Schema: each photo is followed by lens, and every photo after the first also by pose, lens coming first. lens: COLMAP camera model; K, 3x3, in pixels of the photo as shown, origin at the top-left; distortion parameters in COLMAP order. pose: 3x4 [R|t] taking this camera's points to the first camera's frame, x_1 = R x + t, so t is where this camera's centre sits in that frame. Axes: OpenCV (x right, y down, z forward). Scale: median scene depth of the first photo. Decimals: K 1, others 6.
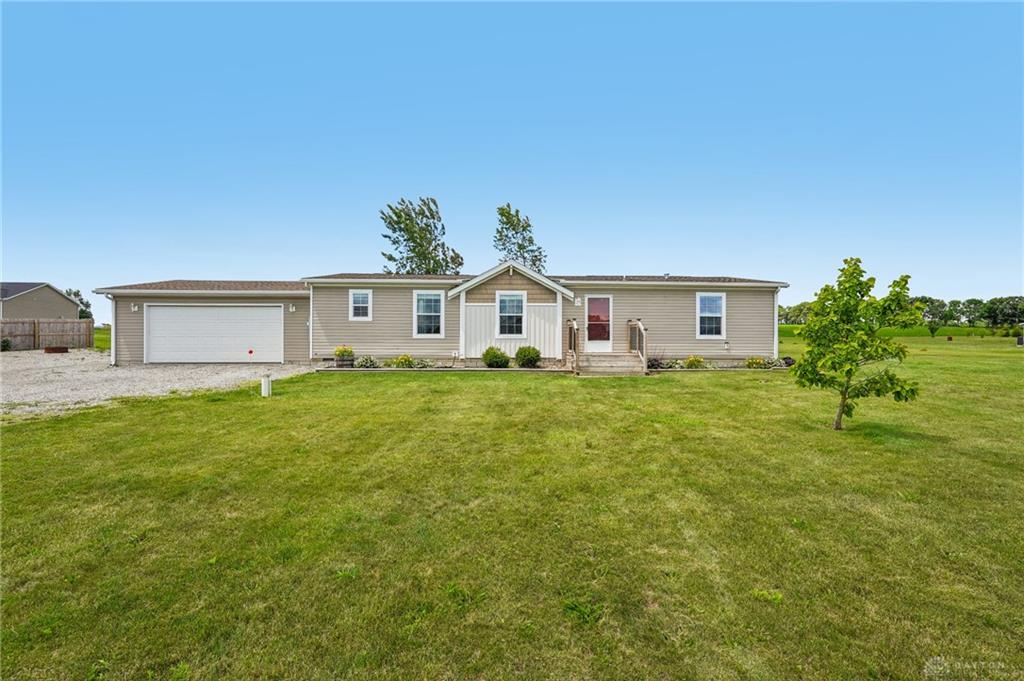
lens RADIAL K [[457.7, 0, 510.6], [0, 457.7, 340.9], [0, 0, 1]] dist [-0.004838, 0.000191]
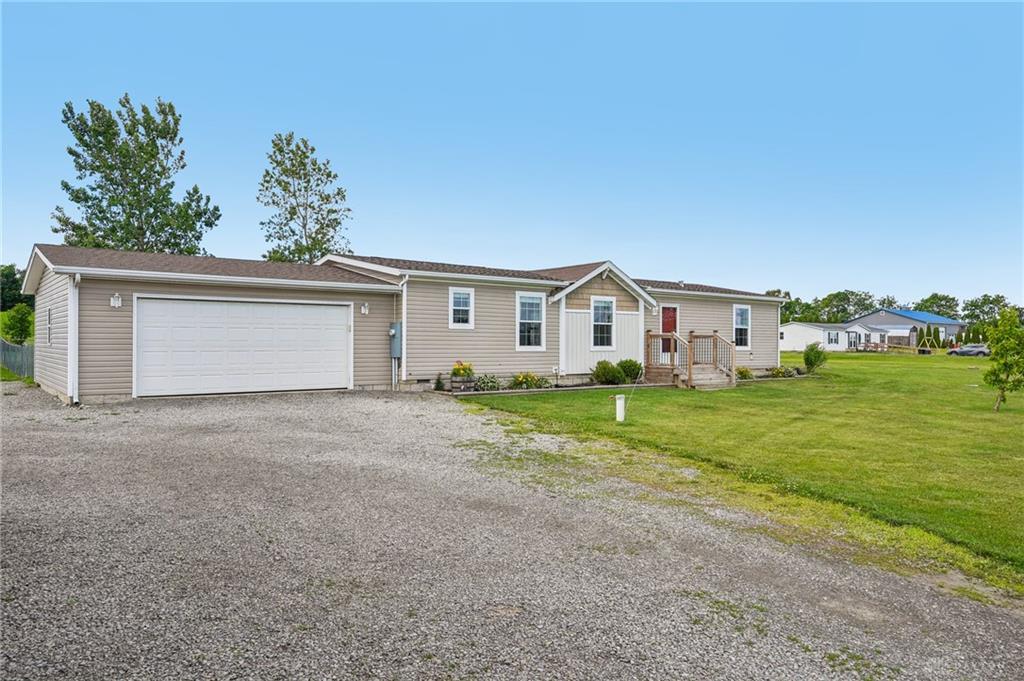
lens RADIAL K [[806.5, 0, 516.4], [0, 806.5, 343.4], [0, 0, 1]] dist [0.054926, 0.004509]
pose [[0.789887, 0.000791, 0.613252, -0.356956], [0.008360, 0.999892, -0.012058, -0.000904], [-0.613195, 0.014651, 0.789796, -0.036436]]
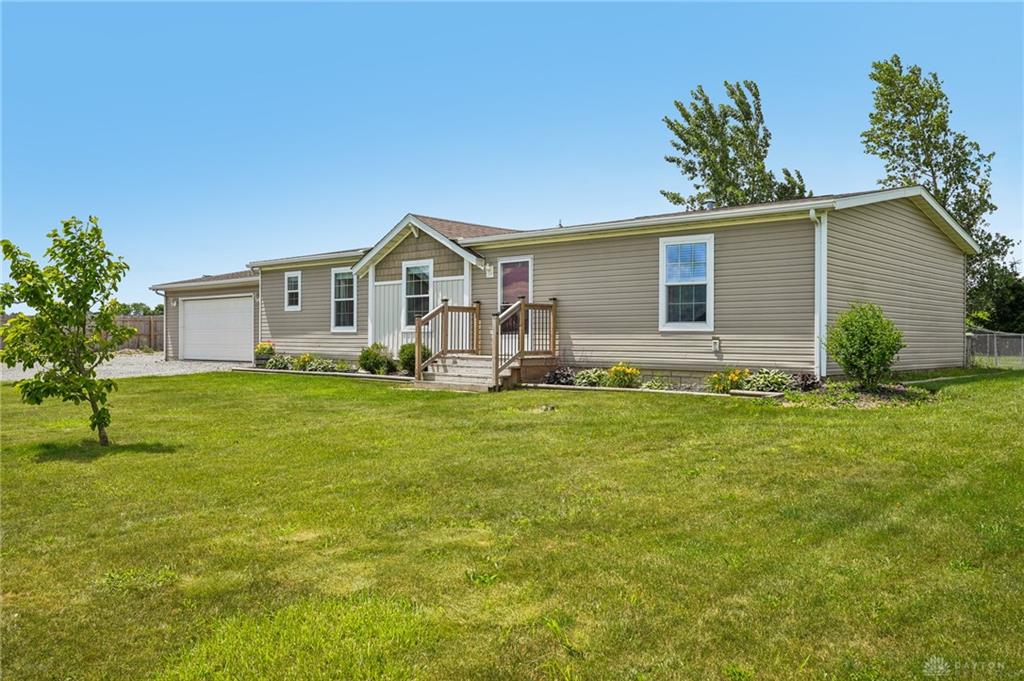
lens RADIAL K [[820.6, 0, 511.1], [0, 820.6, 337.5], [0, 0, 1]] dist [-0.025355, -0.001145]
pose [[0.726112, -0.001722, -0.687574, 0.308759], [0.003025, 0.999995, 0.000689, 0.000898], [0.687570, -0.002580, 0.726114, 0.074701]]
